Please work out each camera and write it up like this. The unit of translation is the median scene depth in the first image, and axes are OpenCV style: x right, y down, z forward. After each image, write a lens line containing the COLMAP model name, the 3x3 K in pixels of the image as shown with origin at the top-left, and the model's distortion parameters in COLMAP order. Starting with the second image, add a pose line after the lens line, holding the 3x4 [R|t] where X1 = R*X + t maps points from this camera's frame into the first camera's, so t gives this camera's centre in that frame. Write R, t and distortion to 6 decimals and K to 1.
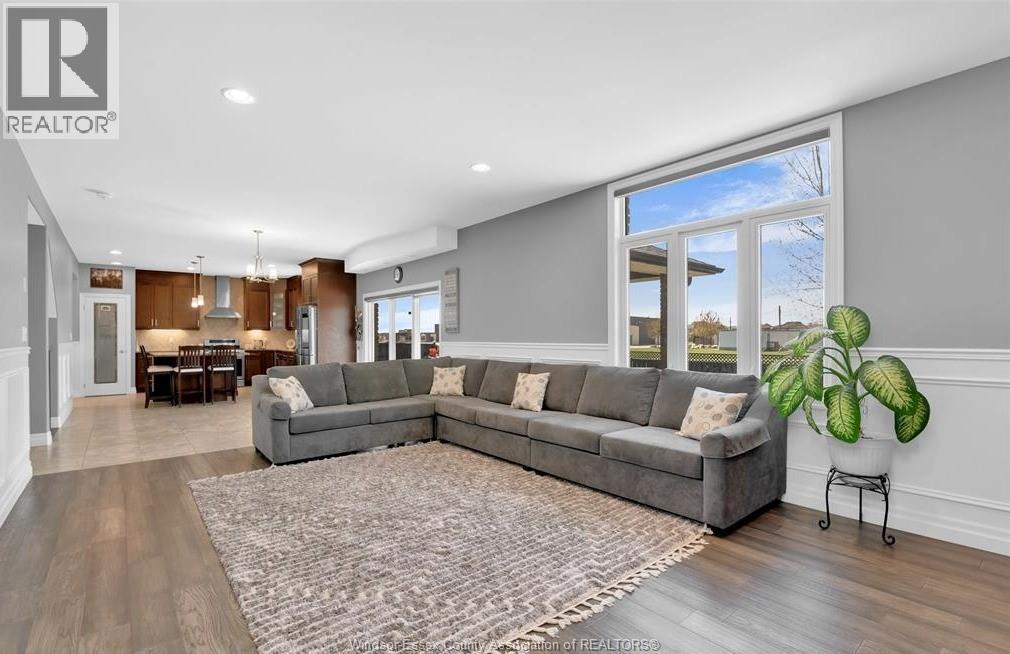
lens RADIAL K [[465.4, 0, 503.8], [0, 465.4, 341.4], [0, 0, 1]] dist [-0.008087, -0.002670]
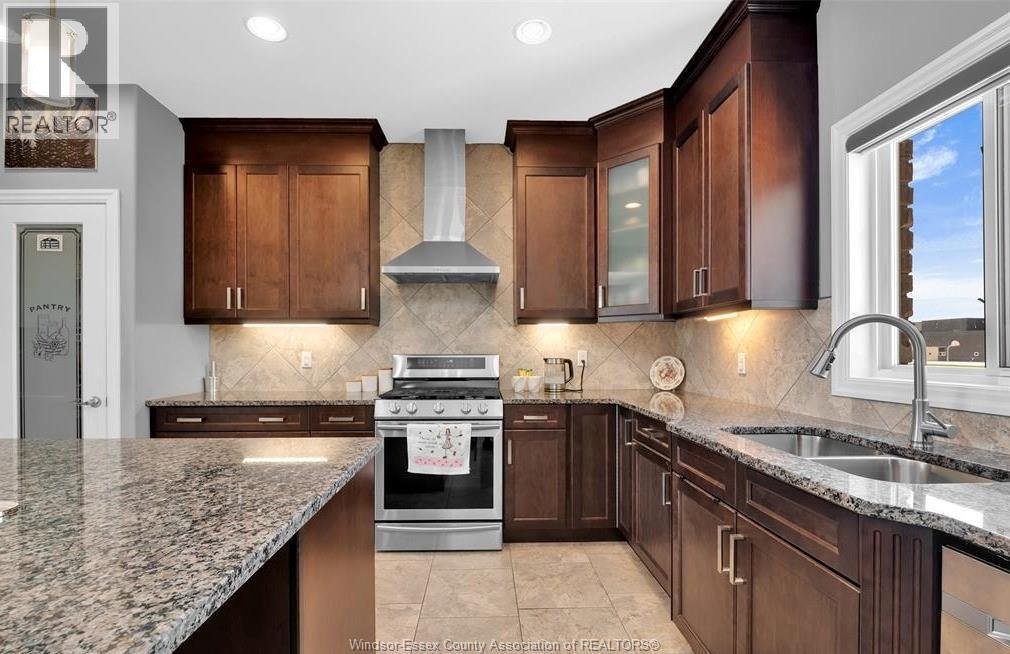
lens RADIAL K [[465.4, 0, 491.2], [0, 465.4, 350.7], [0, 0, 1]] dist [-0.008087, -0.002670]
pose [[0.774140, -0.000075, -0.633014, -0.476544], [-0.004335, 0.999976, -0.005421, -0.007316], [0.632999, 0.006941, 0.774121, 0.940994]]
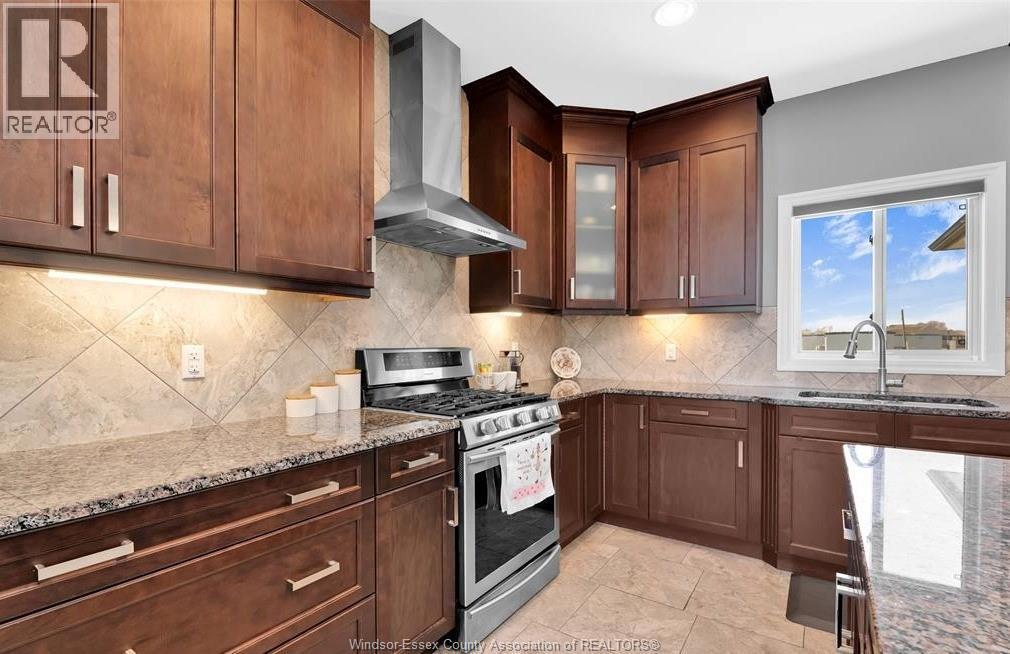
lens RADIAL K [[465.4, 0, 501.5], [0, 465.4, 347.0], [0, 0, 1]] dist [-0.008087, -0.002670]
pose [[0.967341, -0.004190, 0.253444, -0.742131], [0.003529, 0.999989, 0.003064, -0.007276], [-0.253454, -0.002070, 0.967345, 0.936986]]
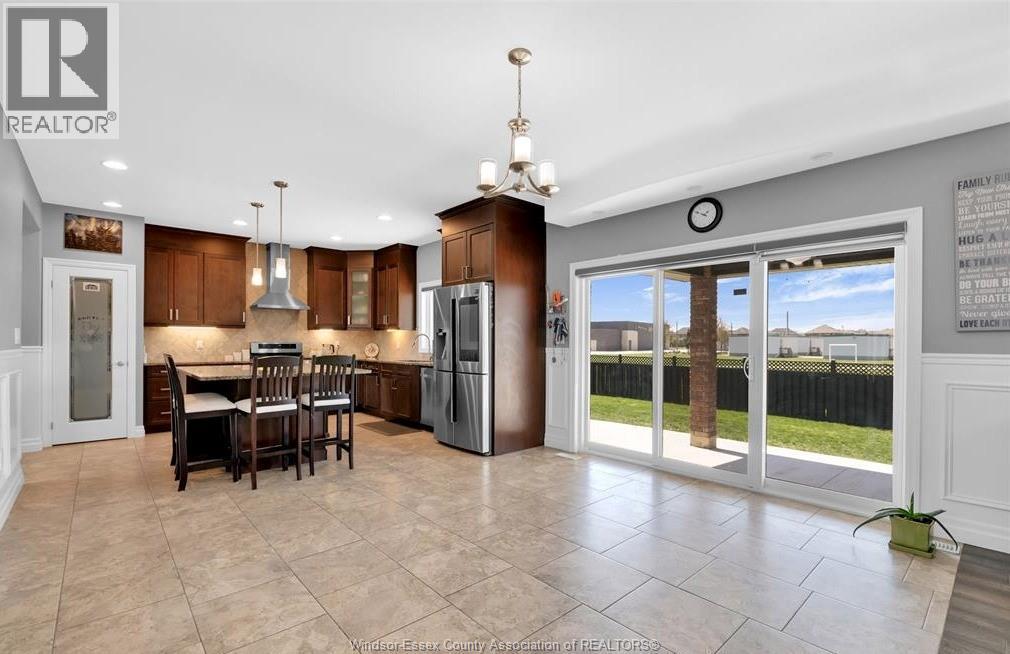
lens RADIAL K [[465.4, 0, 513.8], [0, 465.4, 344.6], [0, 0, 1]] dist [-0.008087, -0.002670]
pose [[0.999364, 0.004991, 0.035298, -0.358414], [-0.004885, 0.999983, -0.003099, -0.002018], [-0.035313, 0.002925, 0.999372, 0.410012]]
